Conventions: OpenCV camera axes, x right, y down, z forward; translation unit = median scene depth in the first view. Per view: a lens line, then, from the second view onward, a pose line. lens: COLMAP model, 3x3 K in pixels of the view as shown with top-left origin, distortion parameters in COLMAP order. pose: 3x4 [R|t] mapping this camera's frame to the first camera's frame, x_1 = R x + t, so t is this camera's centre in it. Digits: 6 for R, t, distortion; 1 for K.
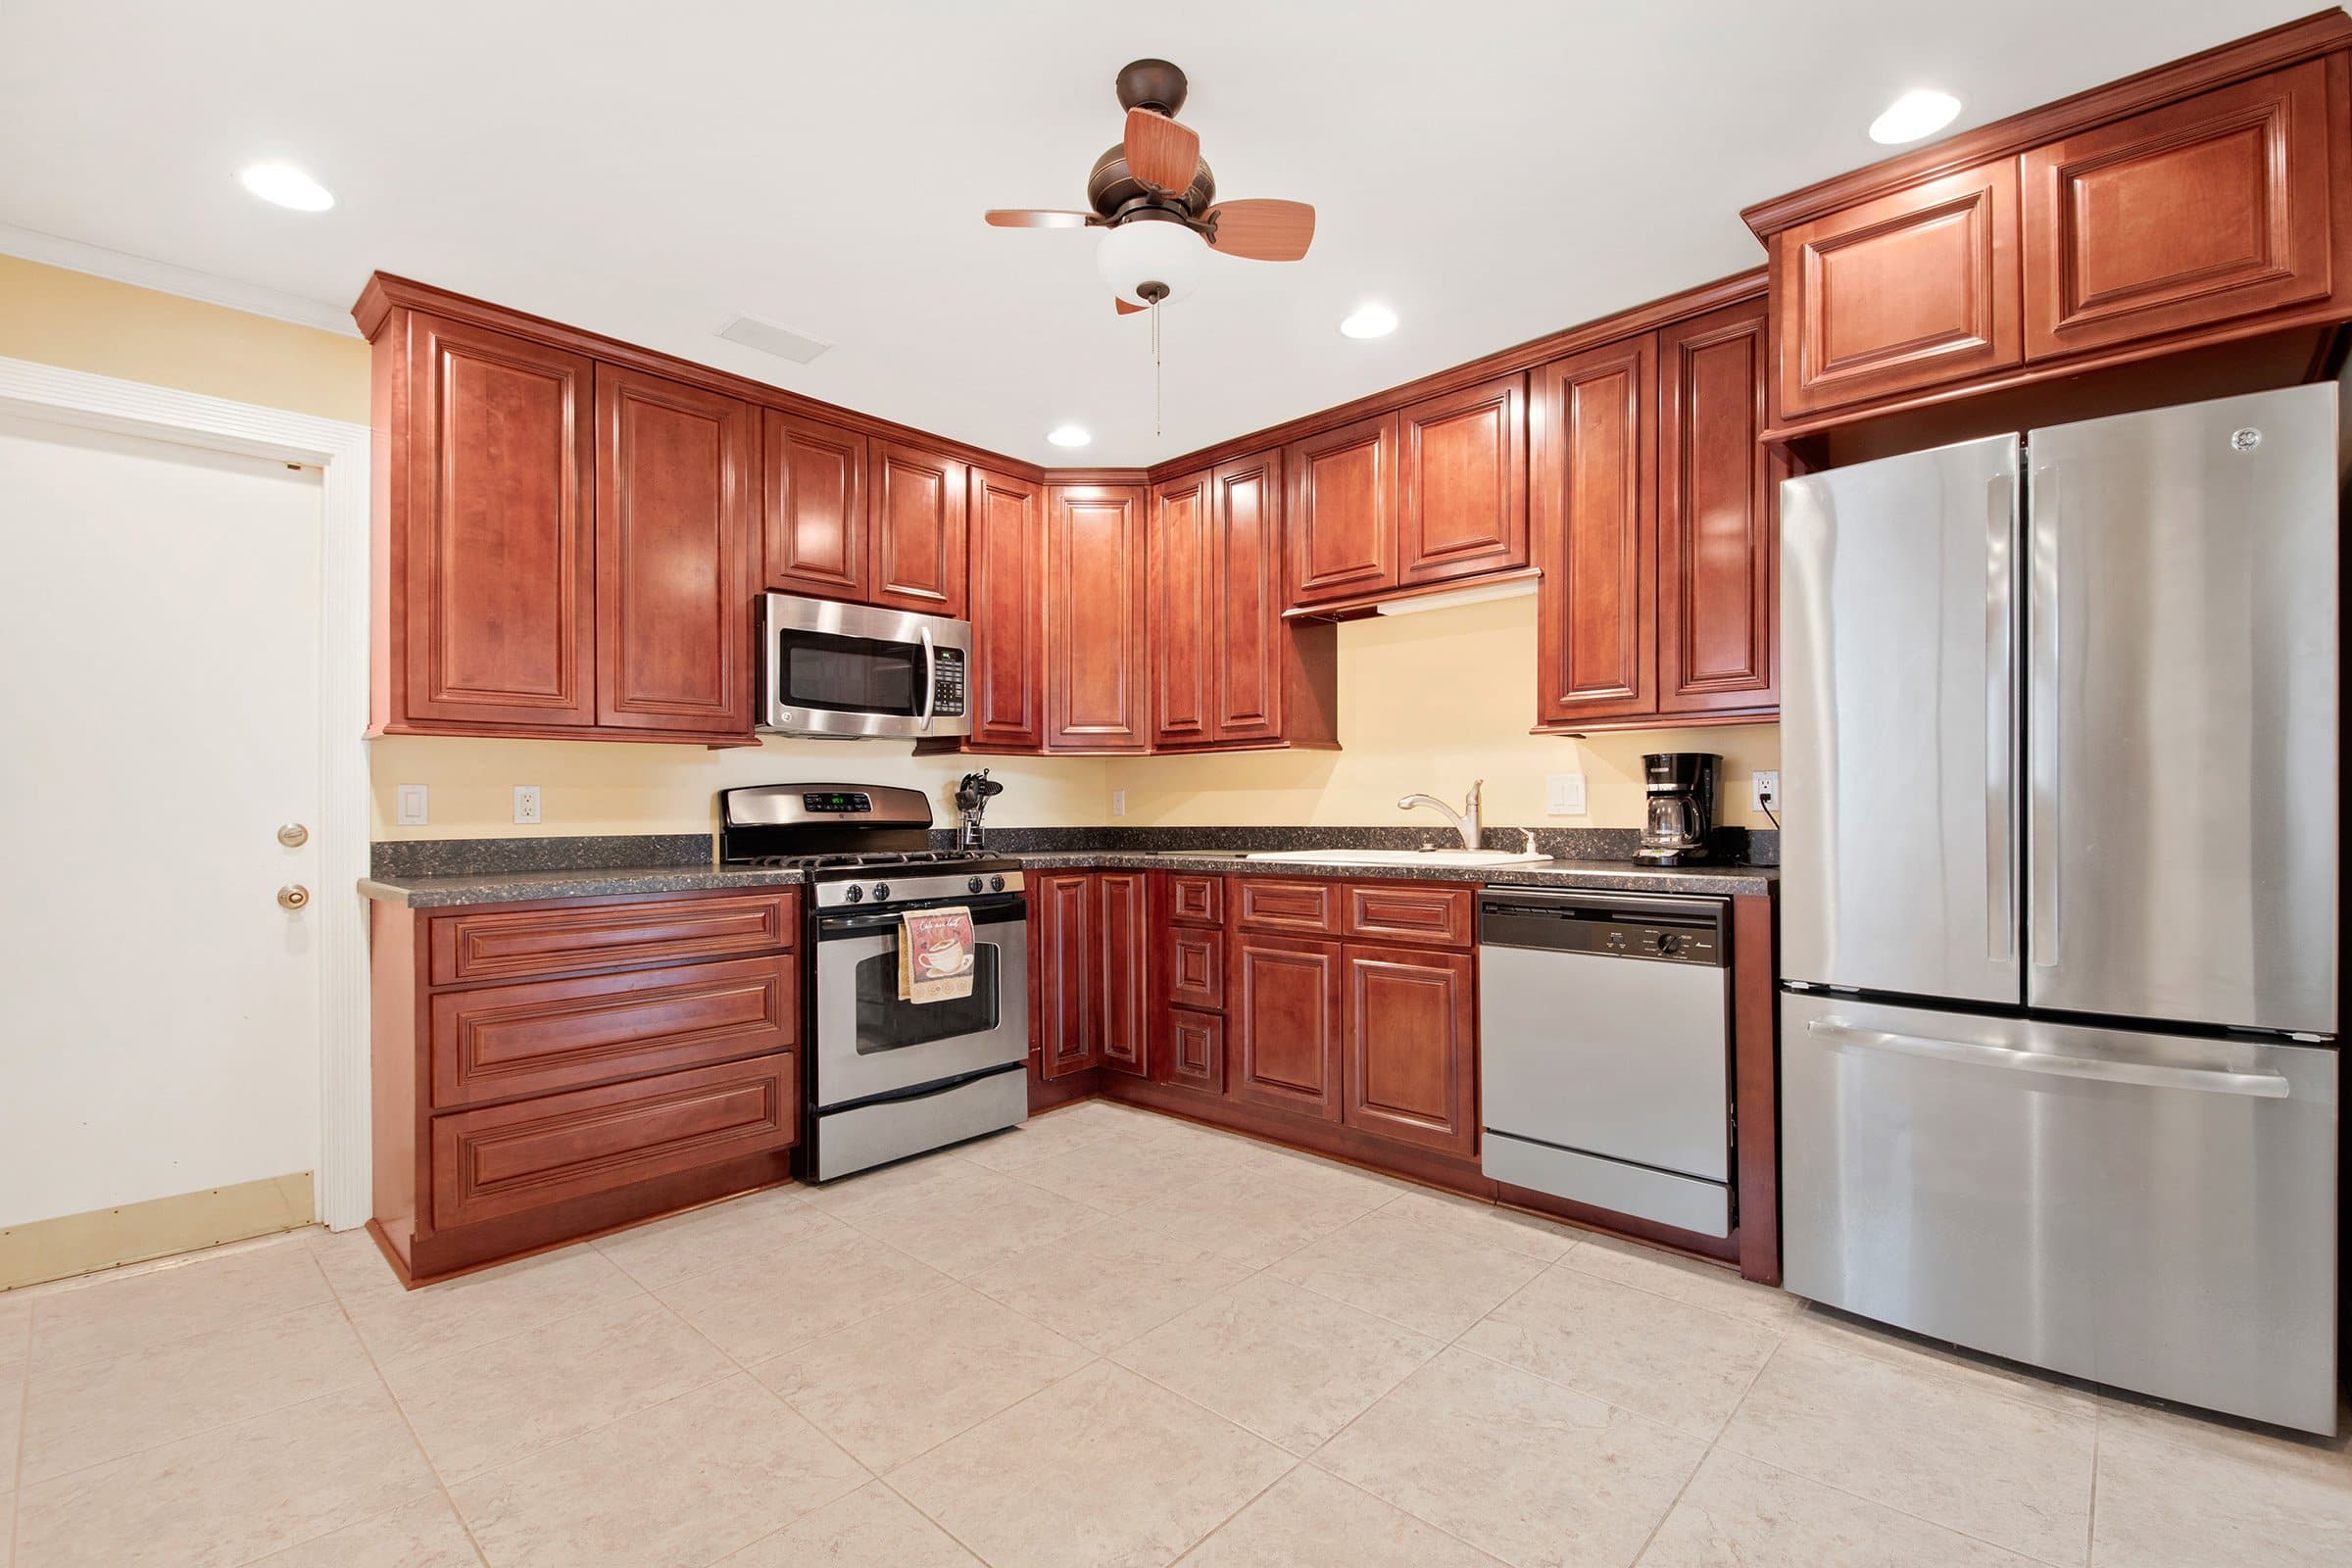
lens RADIAL K [[1043.0, 0, 1213.9], [0, 1043.0, 784.5], [0, 0, 1]] dist [0.000482, -0.004876]
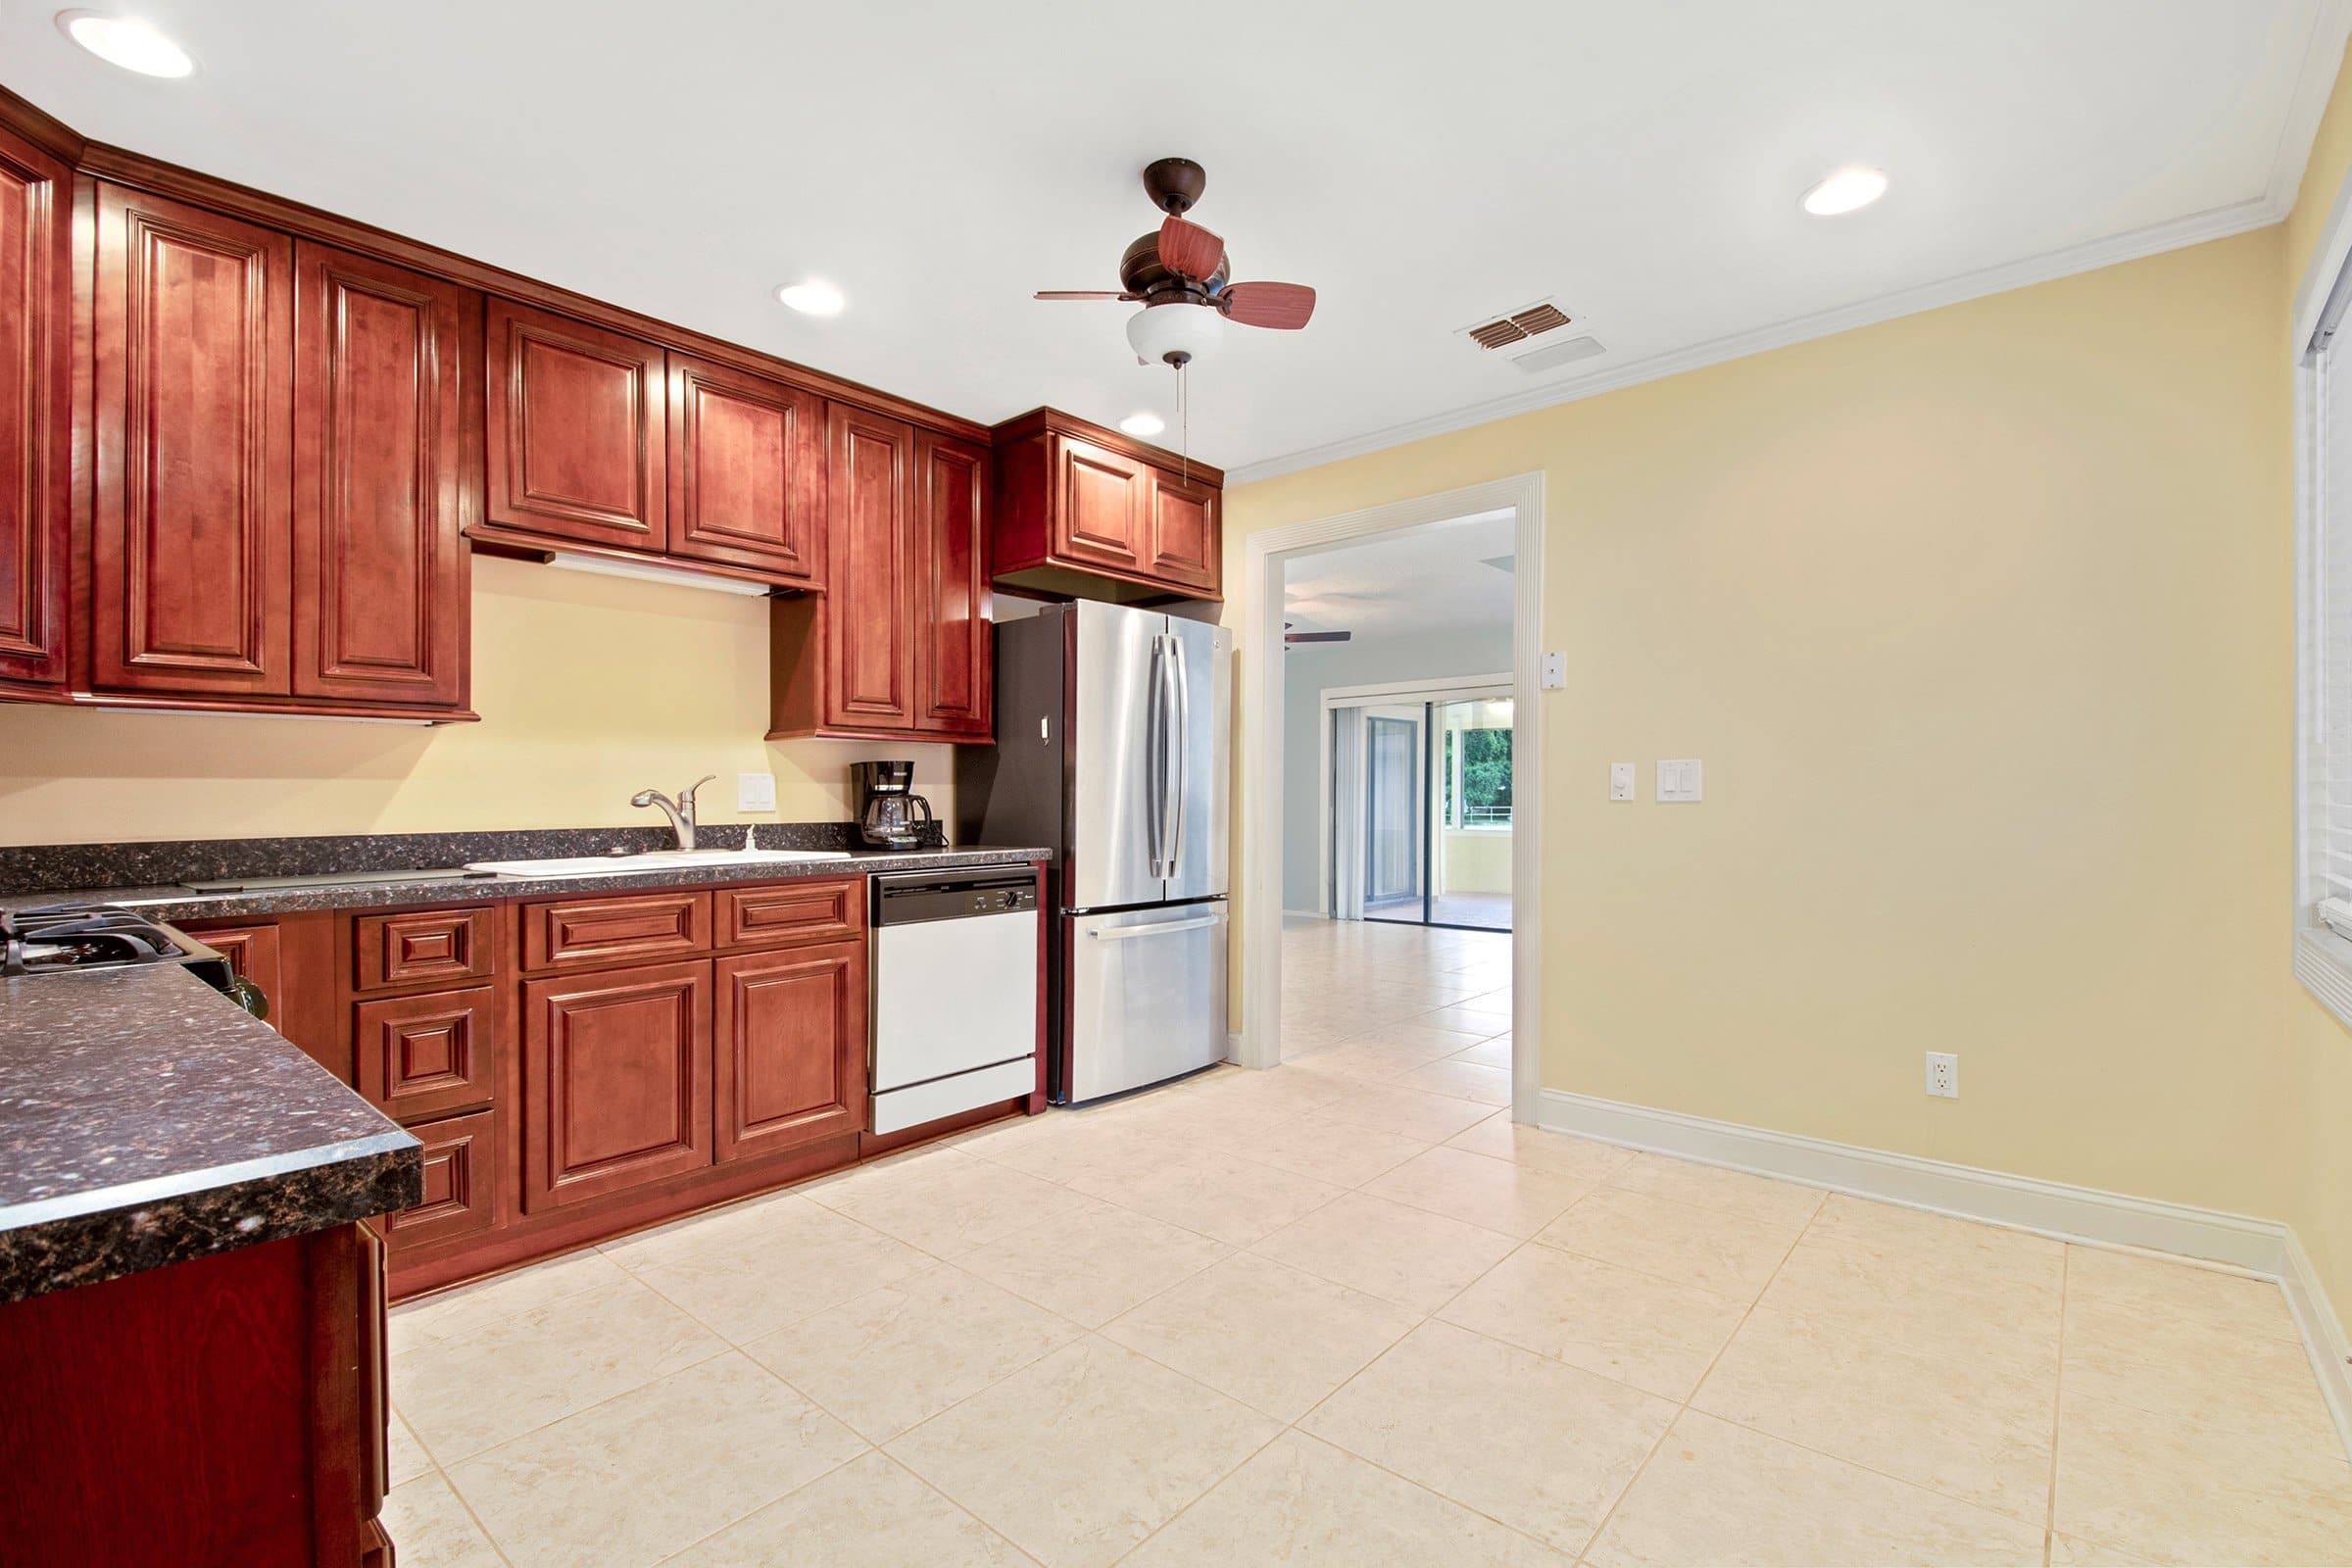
lens RADIAL K [[1043.0, 0, 1181.6], [0, 1043.0, 798.5], [0, 0, 1]] dist [0.000482, -0.004876]
pose [[-0.022815, 0.008745, 0.999701, -0.799495], [-0.010877, 0.999900, -0.008995, 0.022755], [-0.999681, -0.011079, -0.022717, 0.659849]]
